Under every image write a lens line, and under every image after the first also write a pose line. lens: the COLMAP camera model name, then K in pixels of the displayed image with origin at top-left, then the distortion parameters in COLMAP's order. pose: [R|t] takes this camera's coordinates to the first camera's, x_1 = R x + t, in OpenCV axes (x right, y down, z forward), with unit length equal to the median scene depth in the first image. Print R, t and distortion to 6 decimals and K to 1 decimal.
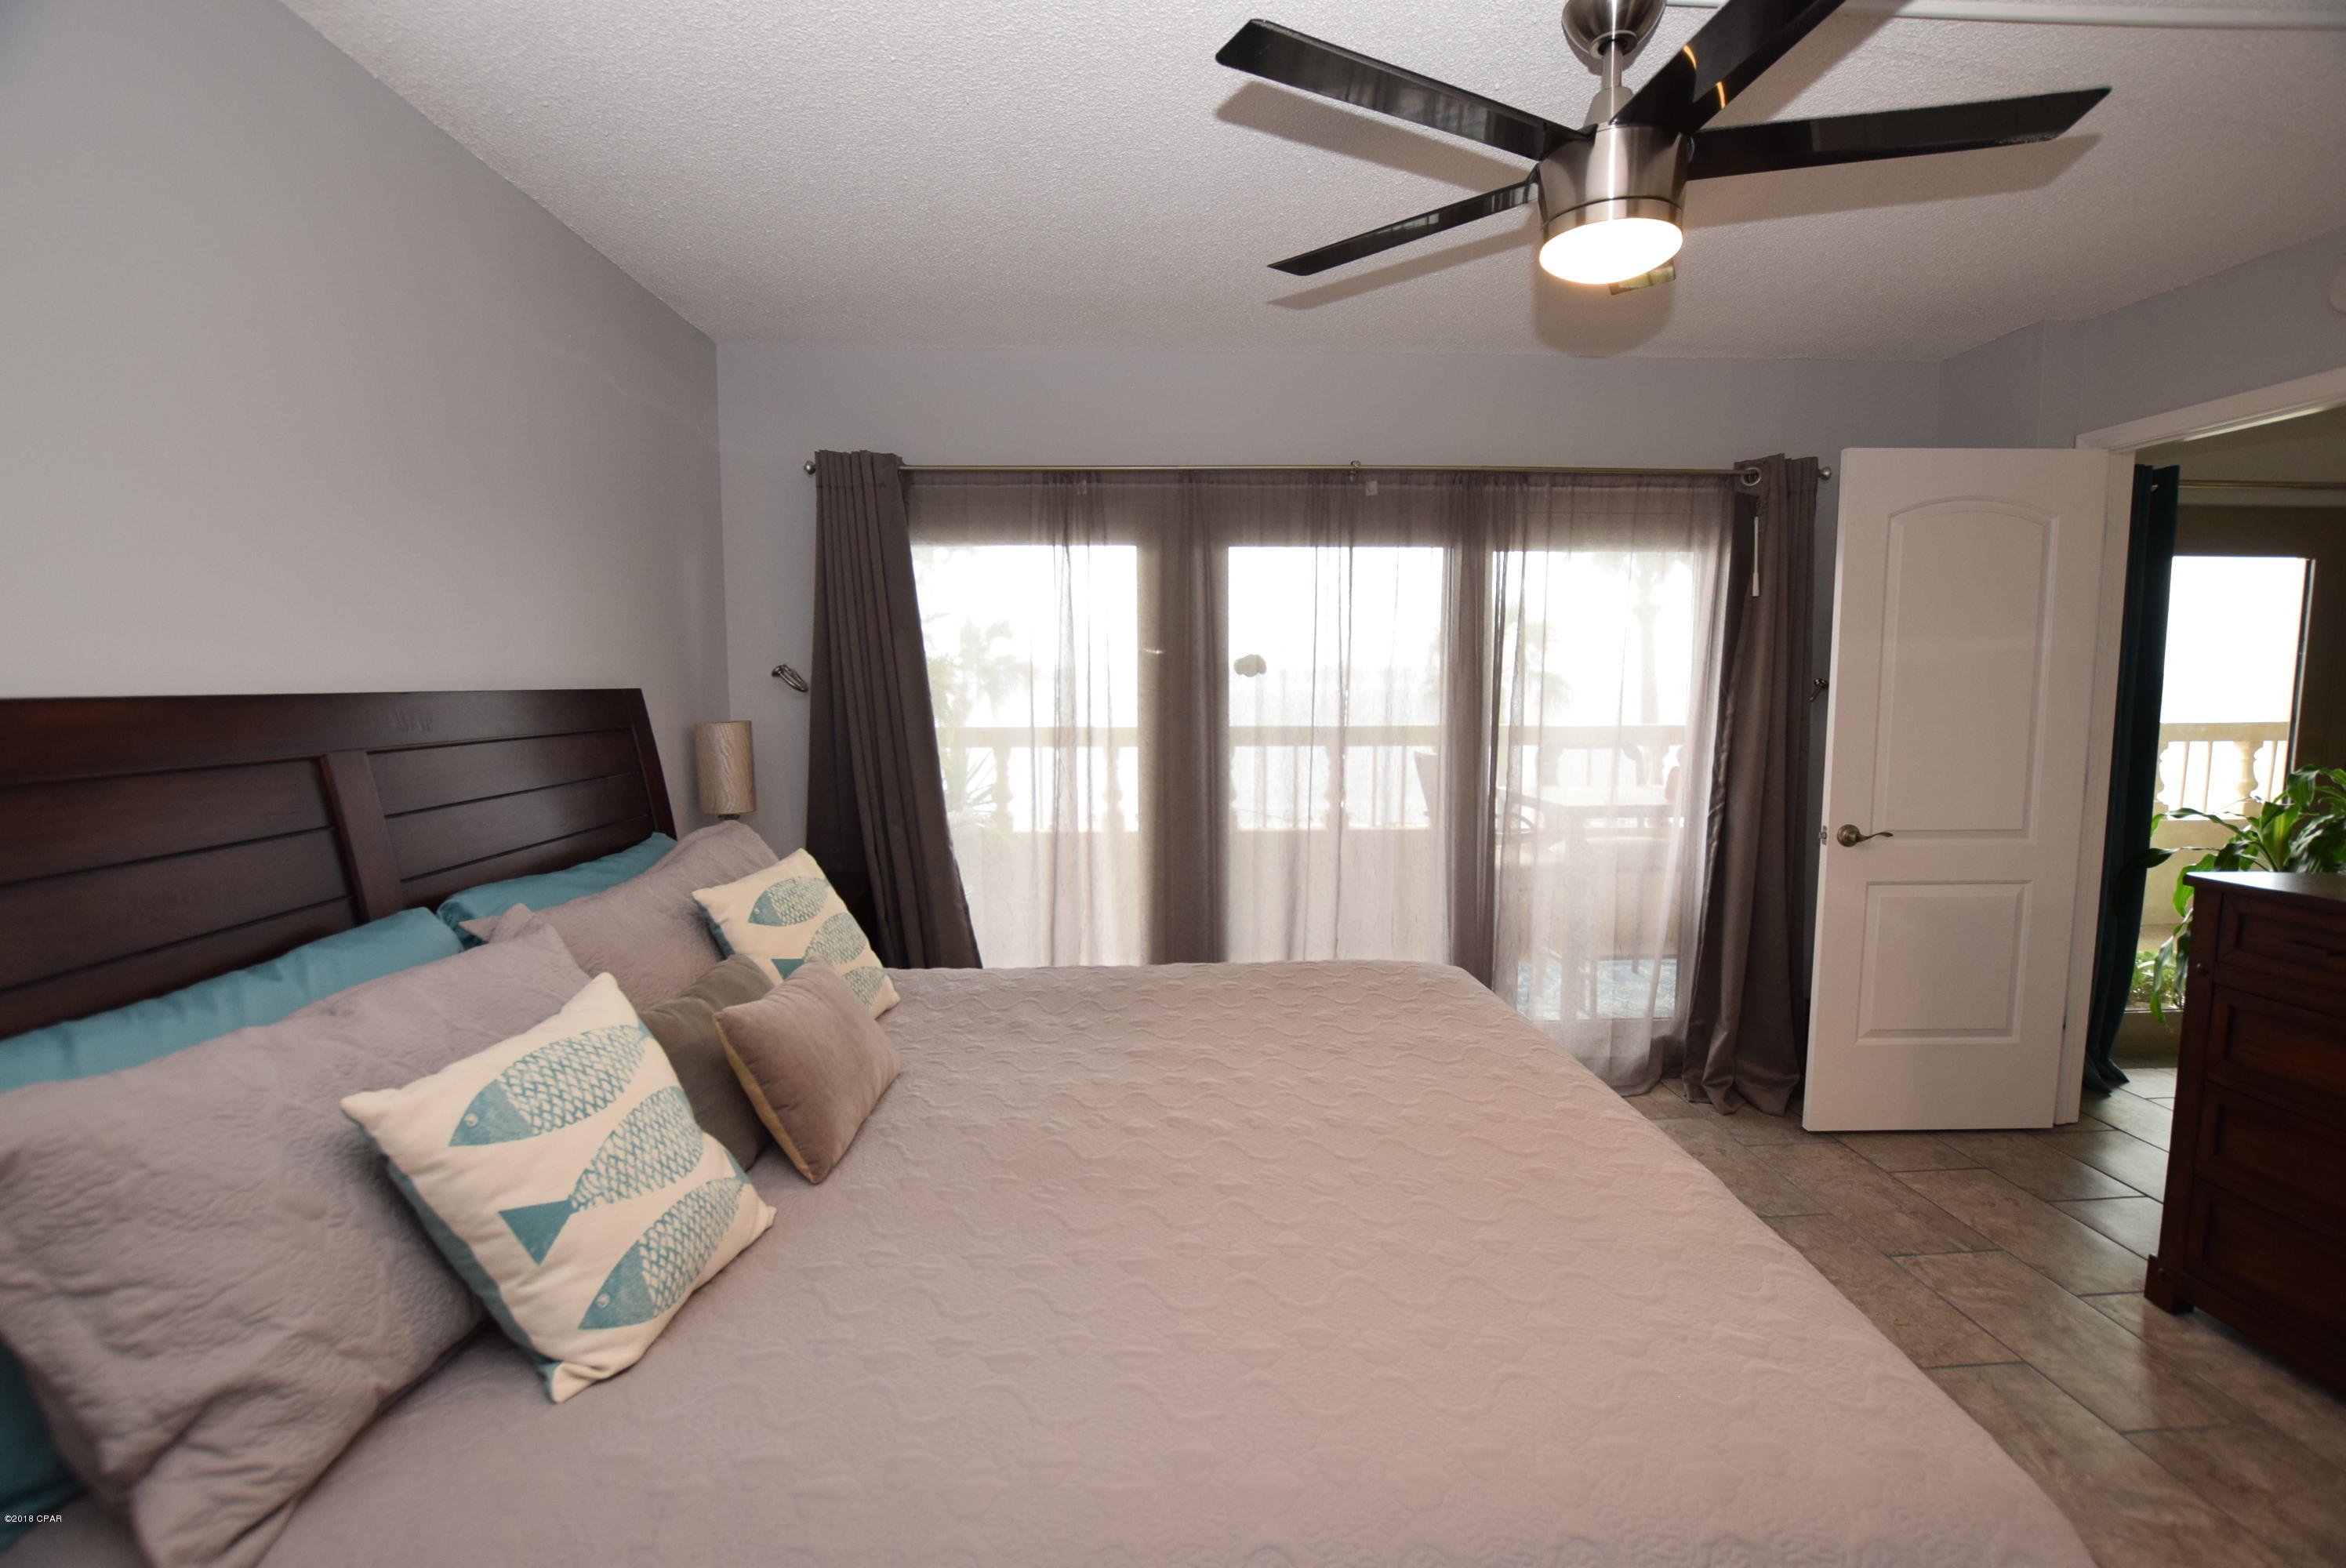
lens RADIAL K [[1039.3, 0, 1187.3], [0, 1039.3, 765.3], [0, 0, 1]] dist [-0.033741, 0.005199]
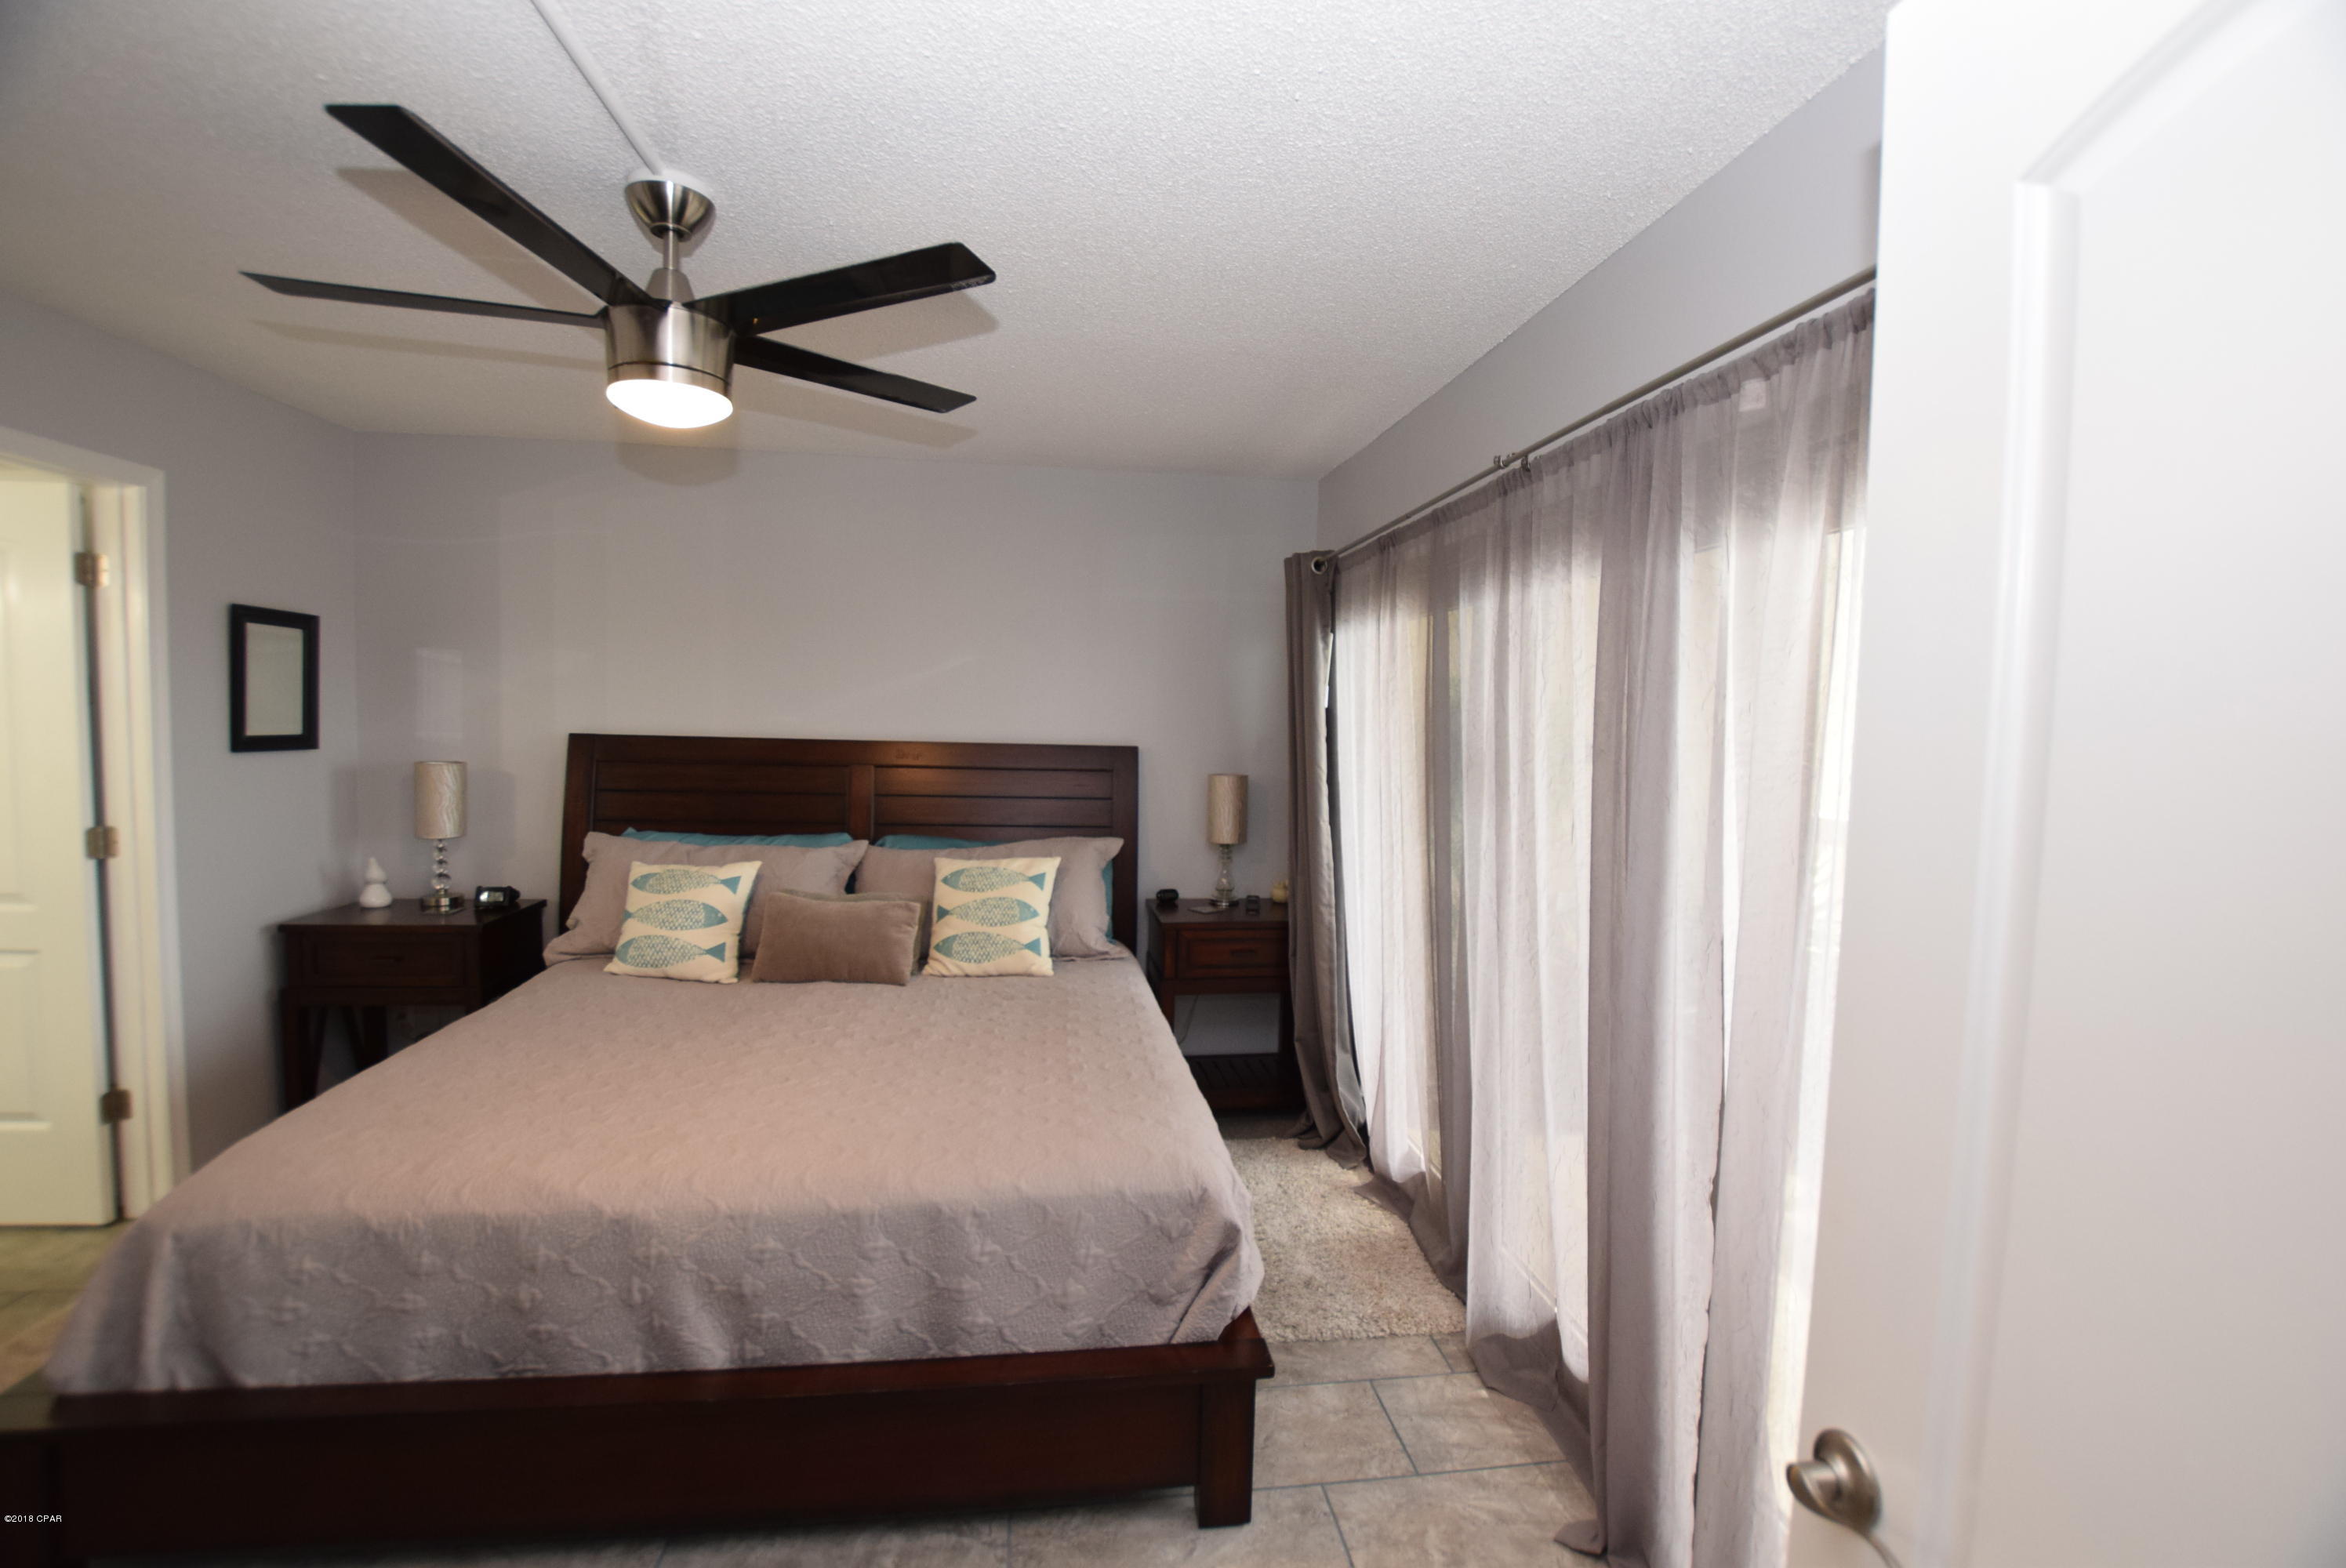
lens RADIAL K [[1039.3, 0, 1183.3], [0, 1039.3, 787.9], [0, 0, 1]] dist [-0.033741, 0.005199]
pose [[0.093755, 0.073399, -0.992886, 0.848754], [-0.109963, 0.991941, 0.062946, -0.099813], [0.989504, 0.103279, 0.101071, 0.776475]]
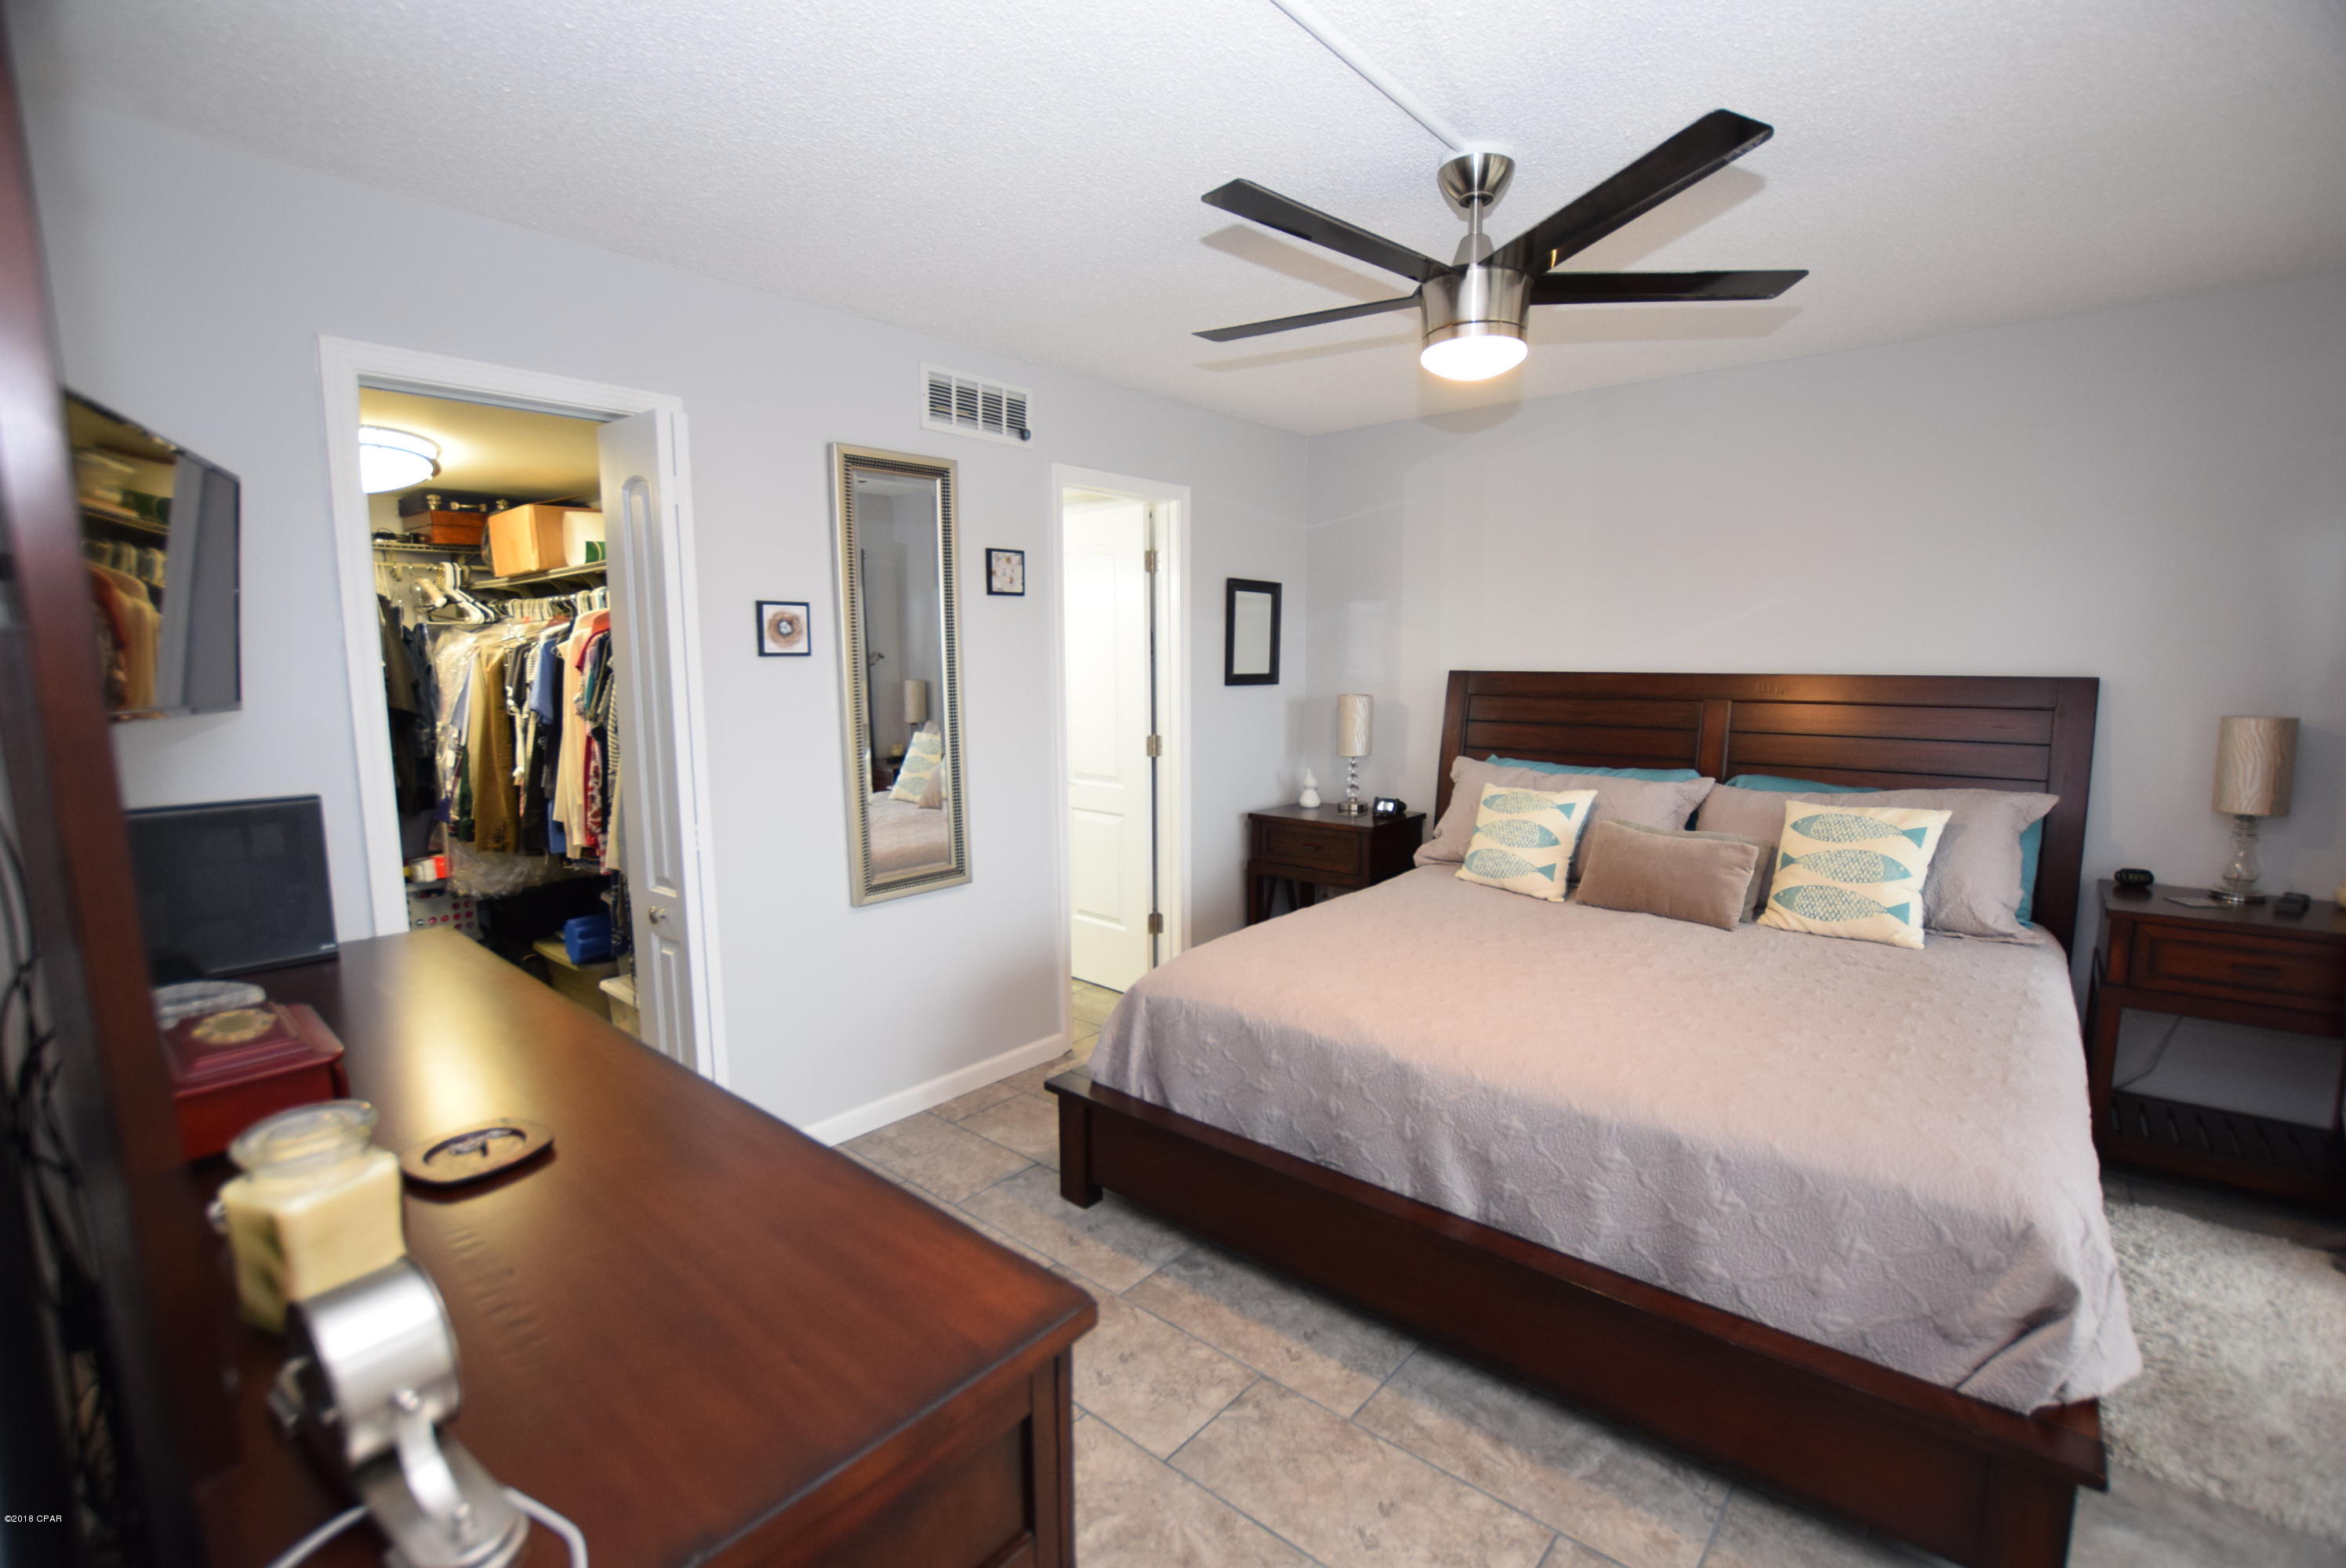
lens RADIAL K [[1039.3, 0, 1179.6], [0, 1039.3, 789.2], [0, 0, 1]] dist [-0.033741, 0.005199]
pose [[-0.685635, 0.099630, -0.721096, 0.849601], [-0.053427, 0.981031, 0.186344, -0.091485], [0.725982, 0.166290, -0.667306, 0.871696]]
